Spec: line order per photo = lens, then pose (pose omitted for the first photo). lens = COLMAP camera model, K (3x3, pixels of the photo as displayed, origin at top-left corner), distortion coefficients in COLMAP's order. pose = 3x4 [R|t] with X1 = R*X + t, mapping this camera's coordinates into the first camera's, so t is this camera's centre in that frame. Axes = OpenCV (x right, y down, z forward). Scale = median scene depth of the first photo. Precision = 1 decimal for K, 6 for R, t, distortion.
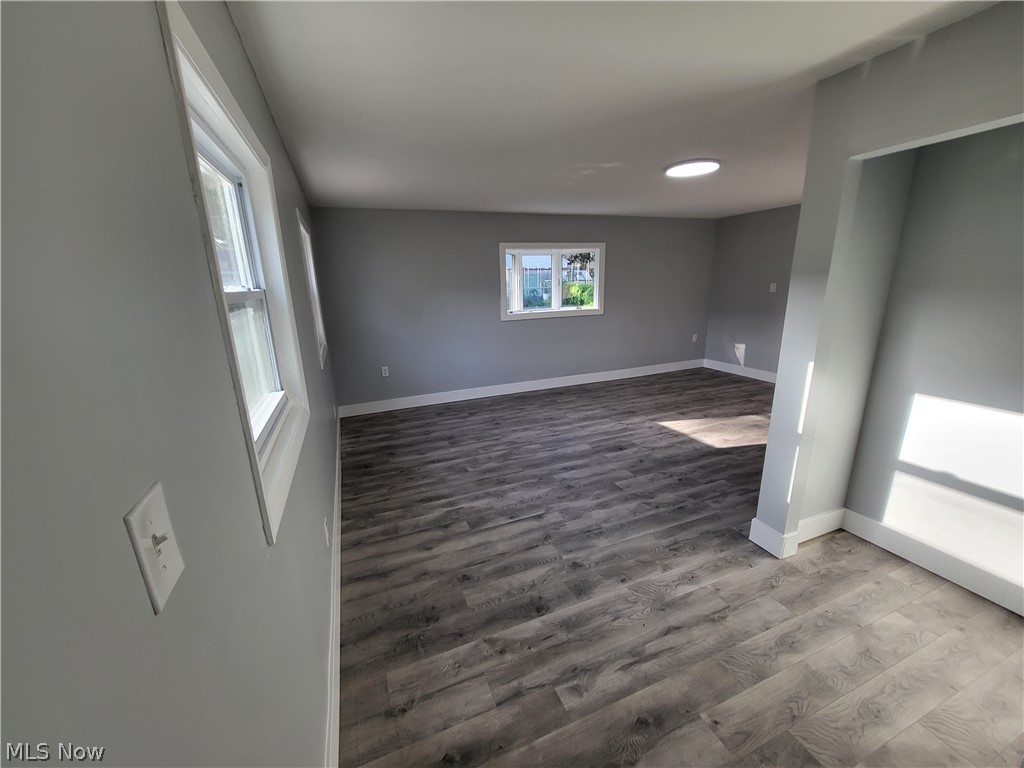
lens RADIAL K [[403.1, 0, 510.6], [0, 403.1, 387.5], [0, 0, 1]] dist [0.001606, -0.000323]
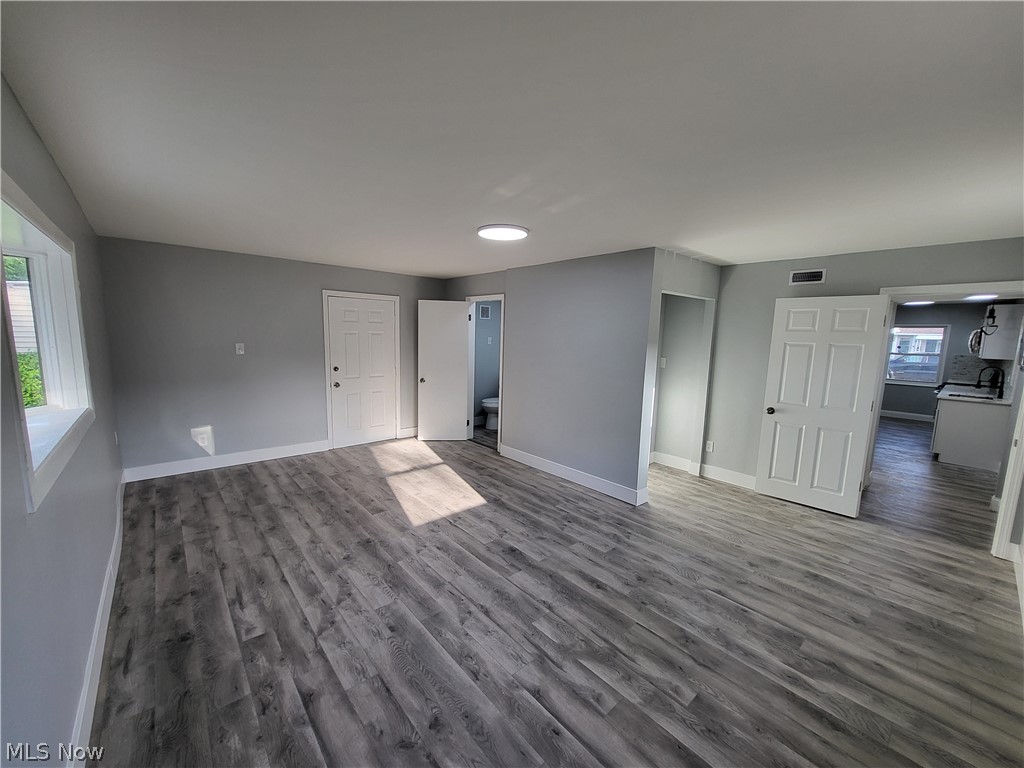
lens RADIAL K [[403.1, 0, 510.3], [0, 403.1, 387.5], [0, 0, 1]] dist [0.001606, -0.000323]
pose [[-0.325659, -0.103285, 0.939829, -0.455594], [0.228475, 0.955960, 0.184226, -0.314974], [-0.917467, 0.274722, -0.287719, 1.197458]]
